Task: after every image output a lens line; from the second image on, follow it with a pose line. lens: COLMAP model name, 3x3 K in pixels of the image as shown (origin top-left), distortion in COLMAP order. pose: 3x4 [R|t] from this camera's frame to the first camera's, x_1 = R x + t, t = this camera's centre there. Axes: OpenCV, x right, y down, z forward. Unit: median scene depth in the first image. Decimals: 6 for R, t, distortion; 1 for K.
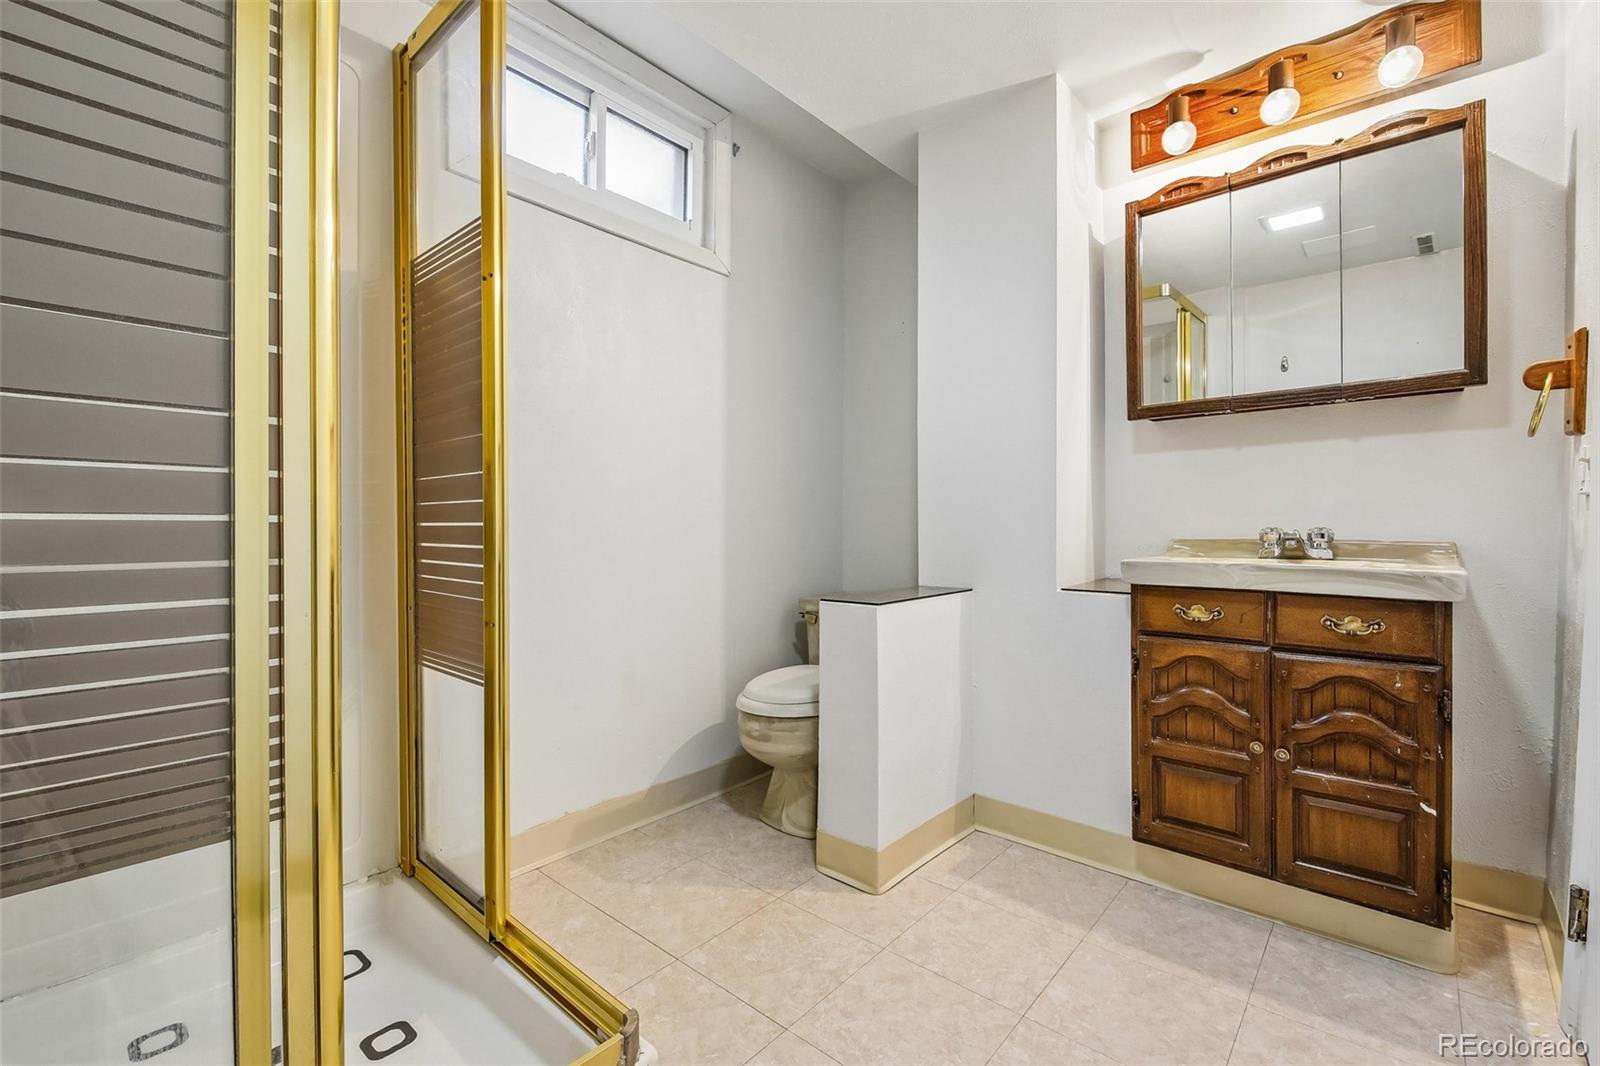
lens RADIAL K [[695.6, 0, 807.4], [0, 695.6, 518.3], [0, 0, 1]] dist [0.013364, -0.009601]
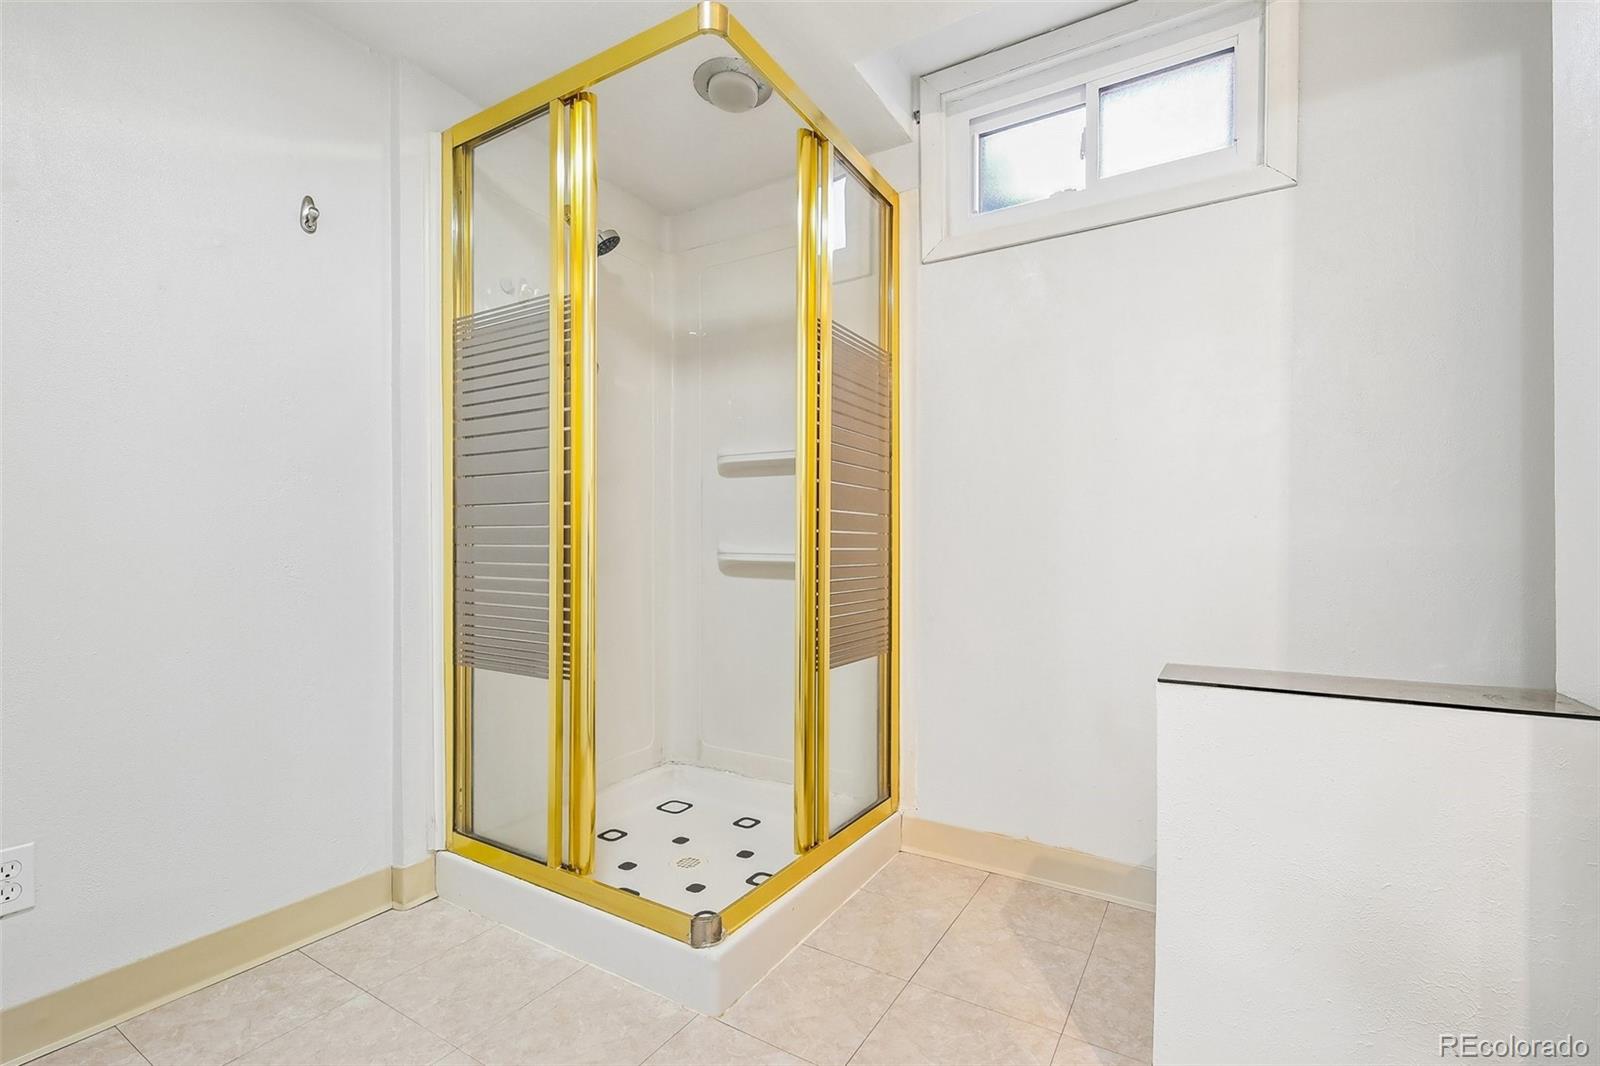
lens RADIAL K [[709.3, 0, 800.0], [0, 709.3, 533.0], [0, 0, 1]] dist [0.015220, 0.000172]
pose [[0.164471, -0.014376, -0.986277, 0.566793], [0.003378, 0.999896, -0.014011, -0.001140], [0.986376, -0.001027, 0.164502, 0.472136]]
